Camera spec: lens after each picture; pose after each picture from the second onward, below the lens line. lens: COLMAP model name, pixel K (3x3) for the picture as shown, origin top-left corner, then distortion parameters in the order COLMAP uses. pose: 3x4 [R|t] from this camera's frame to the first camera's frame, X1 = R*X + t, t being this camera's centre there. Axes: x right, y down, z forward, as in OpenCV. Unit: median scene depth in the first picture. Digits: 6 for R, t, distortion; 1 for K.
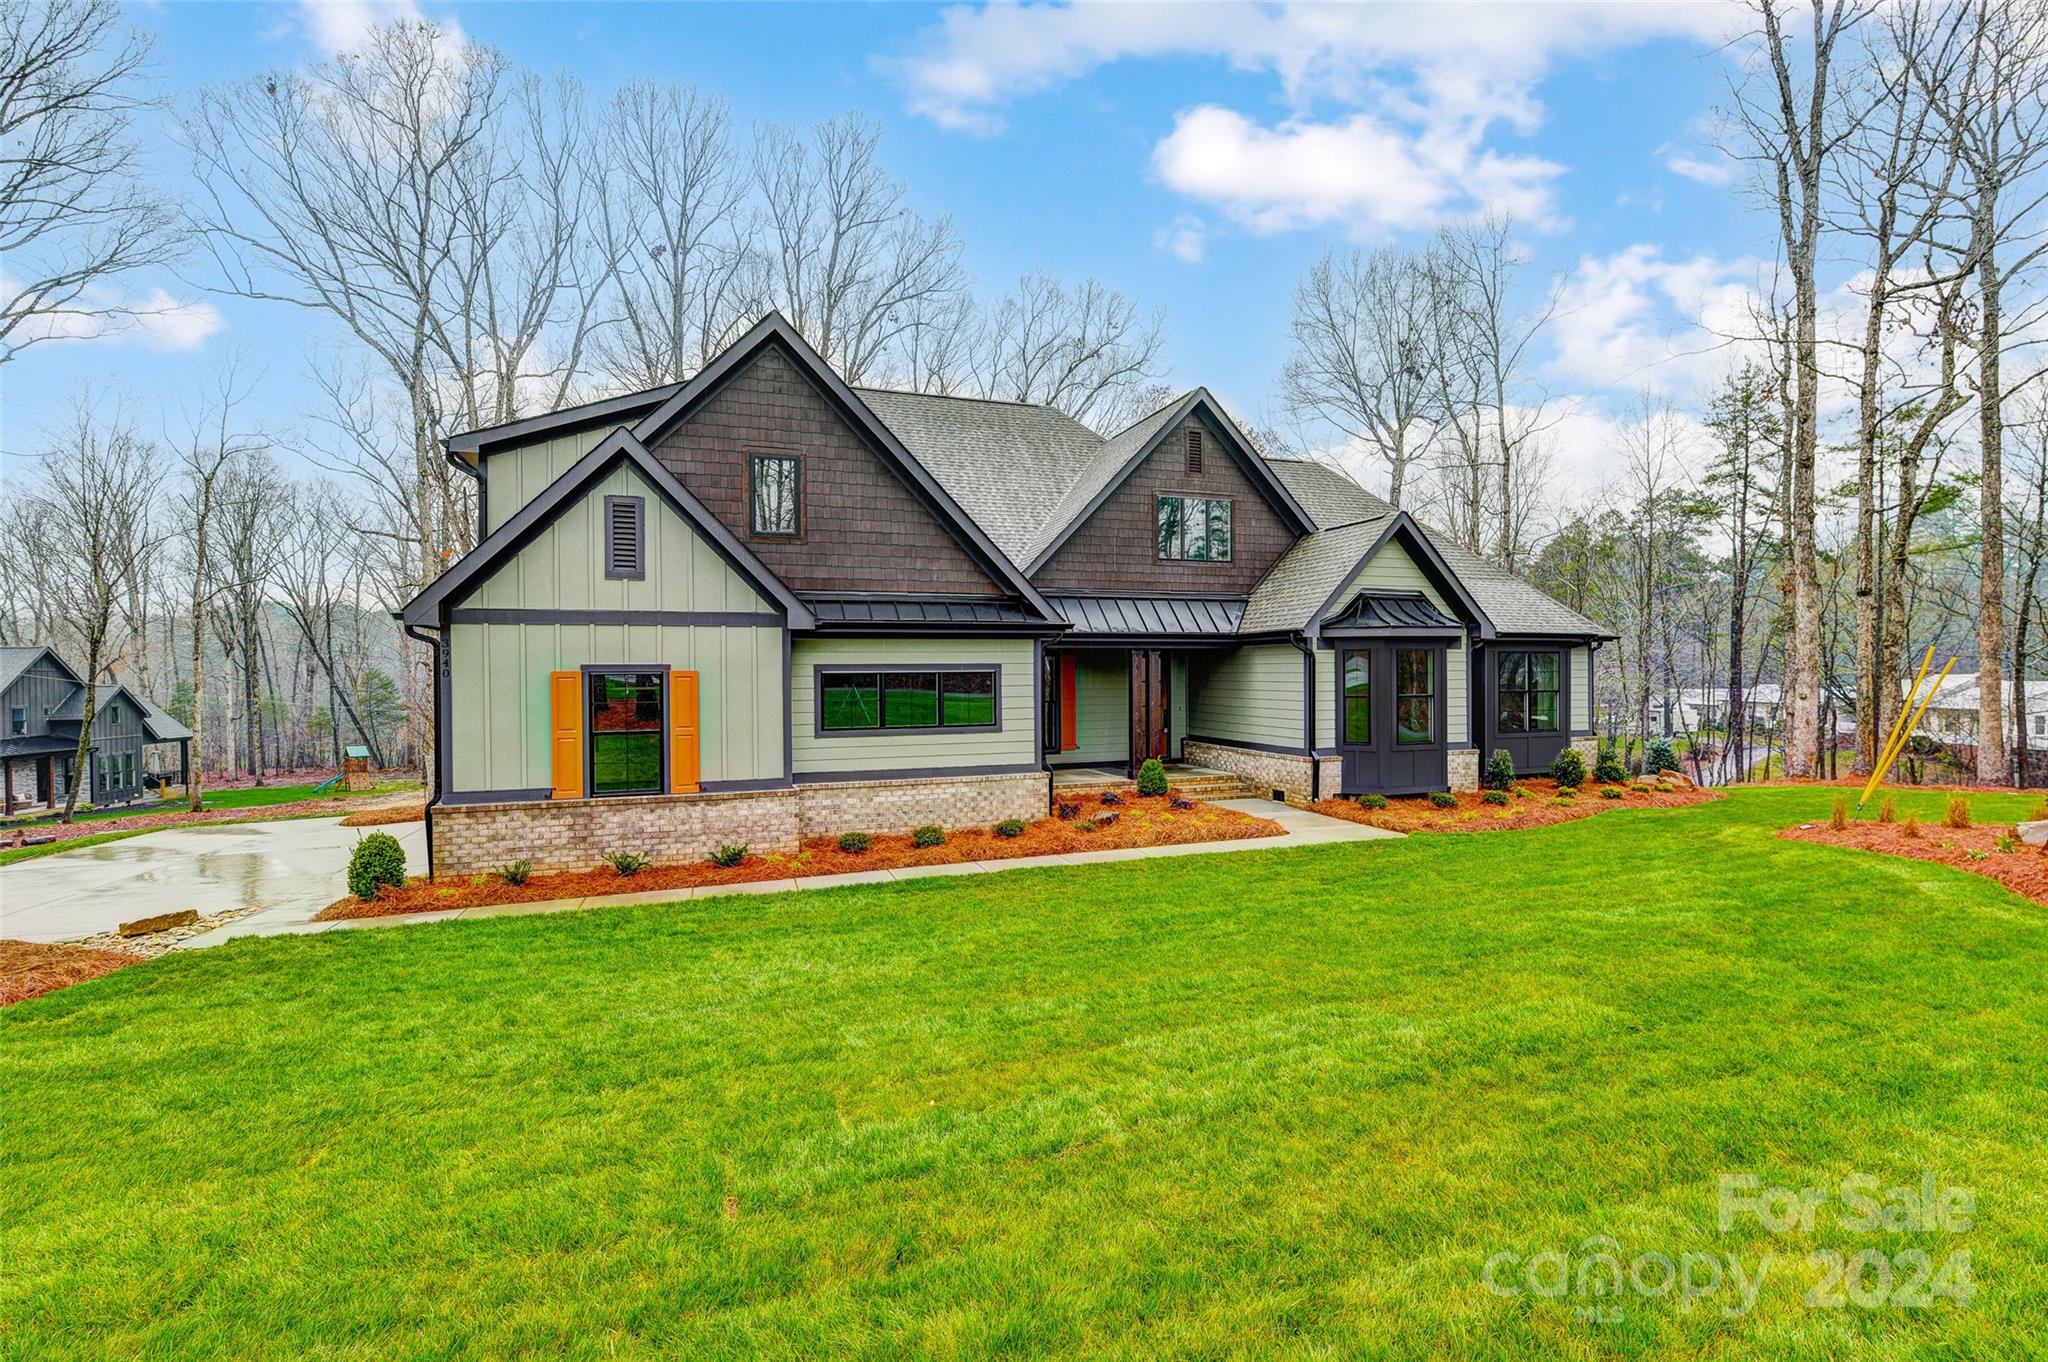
lens RADIAL K [[946.7, 0, 1024.0], [0, 946.7, 681.0], [0, 0, 1]] dist [0.000789, -0.011155]
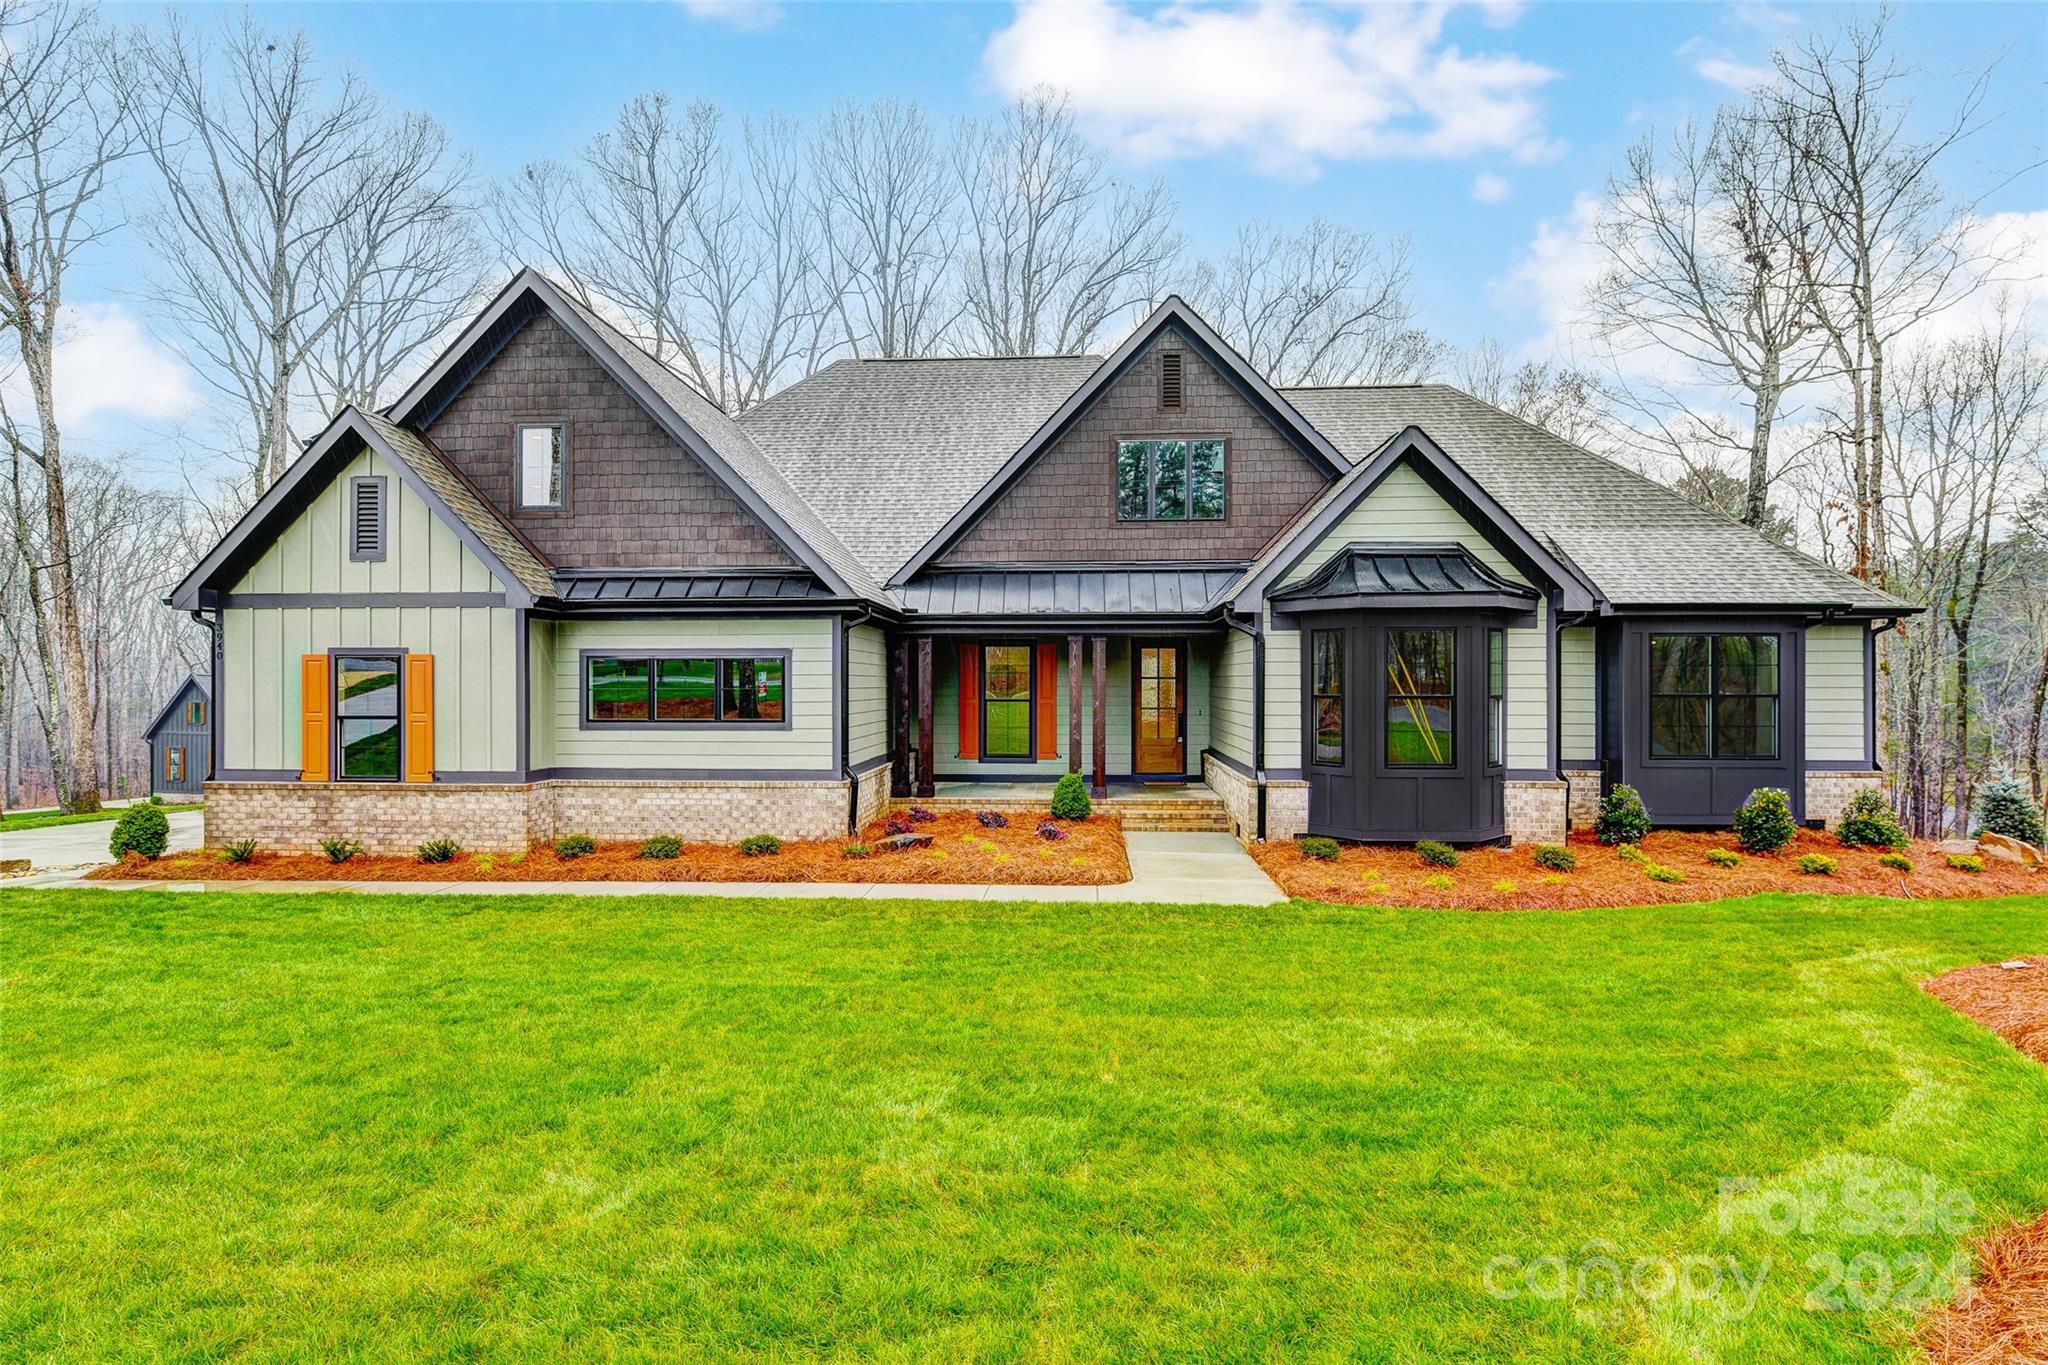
lens RADIAL K [[946.7, 0, 1024.0], [0, 946.7, 682.5], [0, 0, 1]] dist [0.000789, -0.011155]
pose [[0.915604, 0.008150, -0.401998, 0.533848], [-0.010551, 0.999937, -0.003758, 0.013641], [0.401942, 0.007682, 0.915633, 0.337801]]
